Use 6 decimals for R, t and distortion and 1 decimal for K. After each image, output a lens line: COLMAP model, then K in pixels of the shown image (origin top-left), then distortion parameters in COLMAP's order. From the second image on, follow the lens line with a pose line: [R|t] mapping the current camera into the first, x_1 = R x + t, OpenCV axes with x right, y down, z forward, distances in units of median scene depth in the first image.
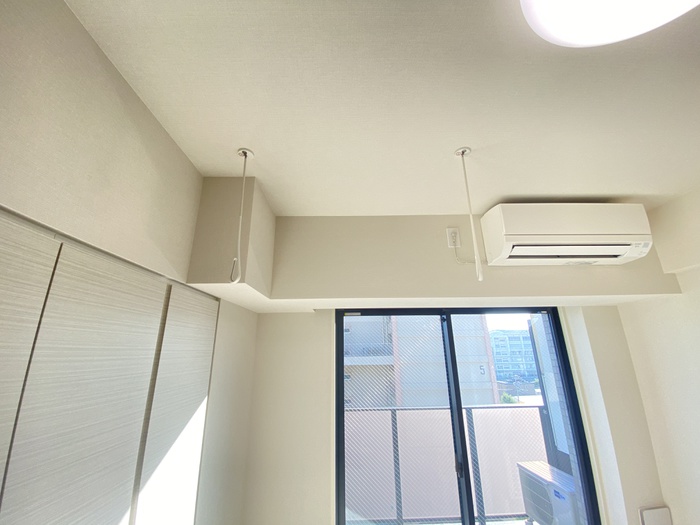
lens RADIAL K [[282.1, 0, 350.0], [0, 282.1, 262.5], [0, 0, 1]] dist [-0.000367, -0.000152]
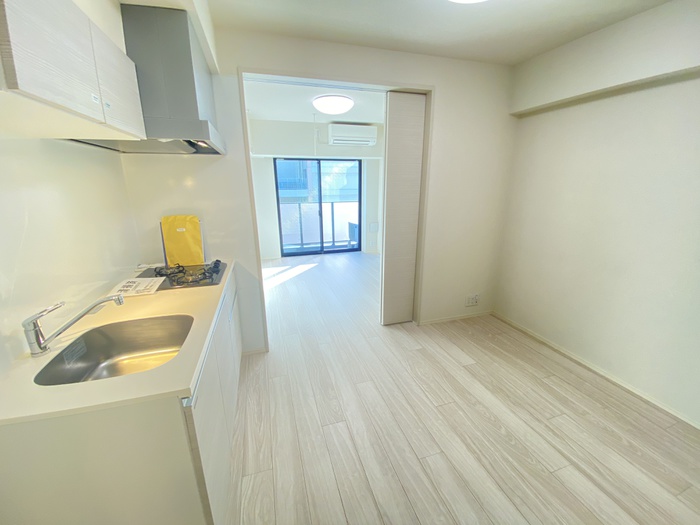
lens RADIAL K [[284.0, 0, 352.6], [0, 284.0, 277.0], [0, 0, 1]] dist [0.000333, -0.000029]
pose [[0.959202, -0.076336, 0.272223, -0.167441], [-0.092779, 0.824548, 0.558134, -0.484299], [-0.267066, -0.560619, 0.783825, -1.986502]]
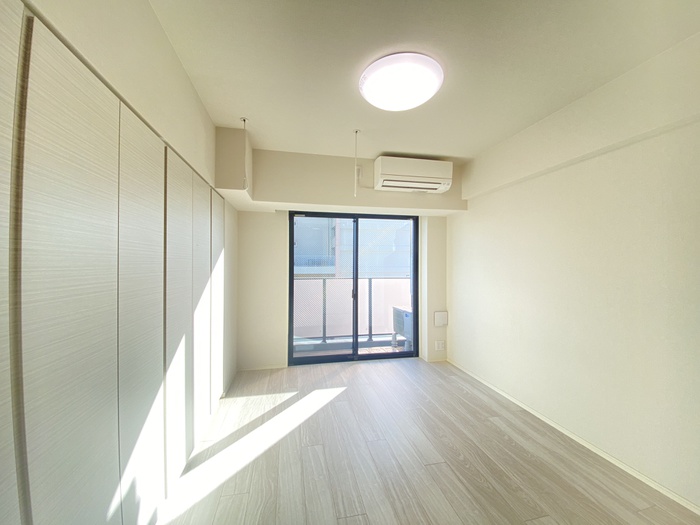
lens RADIAL K [[282.1, 0, 350.0], [0, 282.1, 262.5], [0, 0, 1]] dist [-0.000367, -0.000152]
pose [[0.981918, 0.018995, 0.188352, -0.009507], [-0.072314, 0.957136, 0.280465, -0.034742], [-0.174951, -0.289014, 0.941203, -0.789115]]
